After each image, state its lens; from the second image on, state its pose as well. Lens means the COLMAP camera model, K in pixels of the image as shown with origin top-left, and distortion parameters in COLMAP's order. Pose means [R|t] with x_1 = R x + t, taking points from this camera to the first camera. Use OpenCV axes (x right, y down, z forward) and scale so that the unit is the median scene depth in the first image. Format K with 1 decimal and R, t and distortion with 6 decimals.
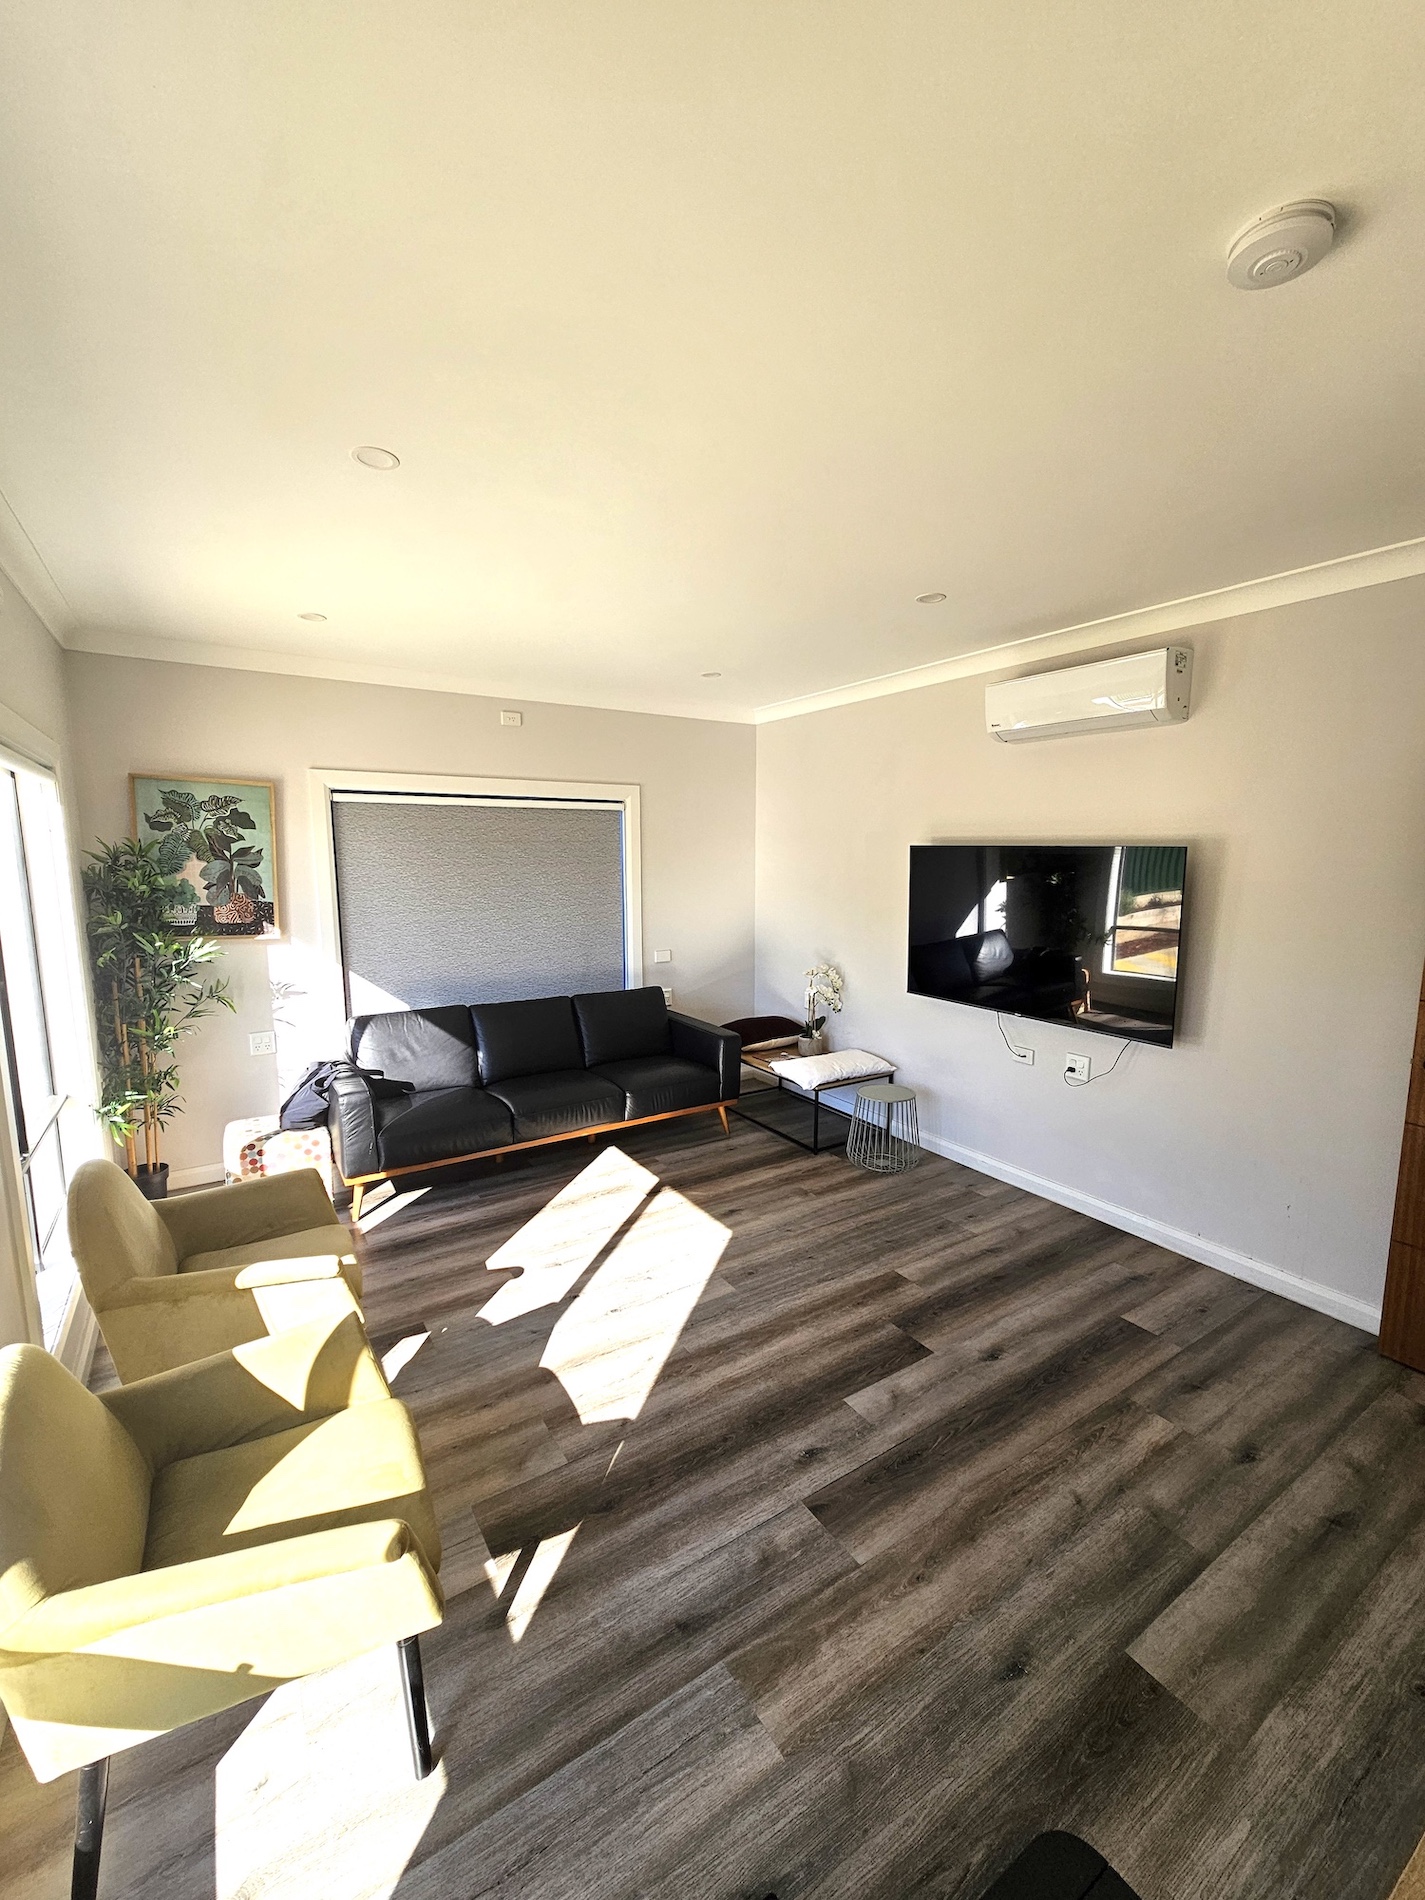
lens RADIAL K [[765.0, 0, 711.1], [0, 765.0, 956.8], [0, 0, 1]] dist [0.000431, 0.000018]
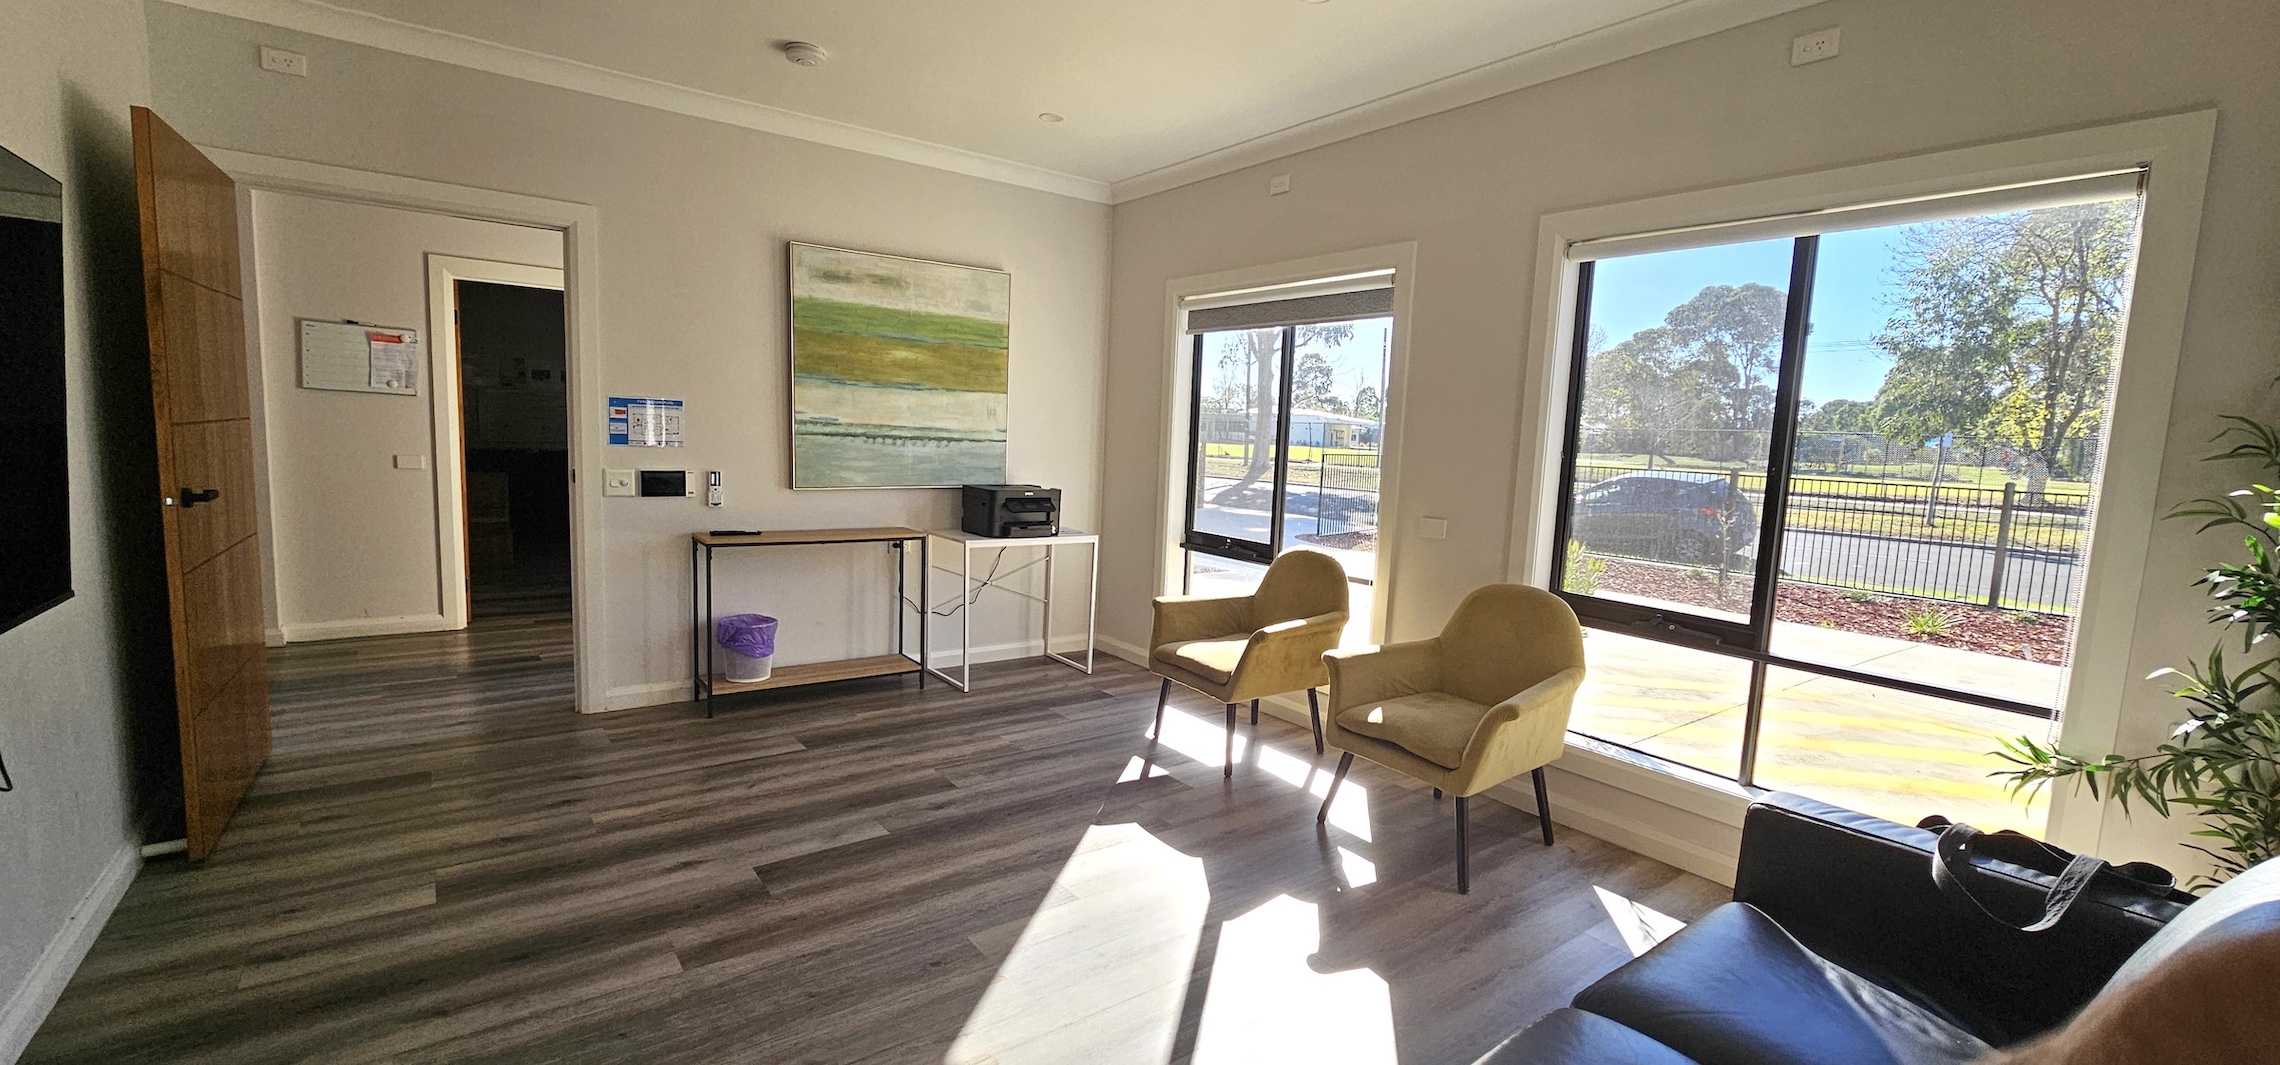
lens RADIAL K [[942.7, 0, 1140.9], [0, 942.7, 537.5], [0, 0, 1]] dist [0.002105, -0.000449]
pose [[-0.996765, -0.028472, -0.075163, -0.056105], [-0.045855, 0.969477, 0.240855, -0.123524], [0.066011, 0.243523, -0.967646, 2.134148]]
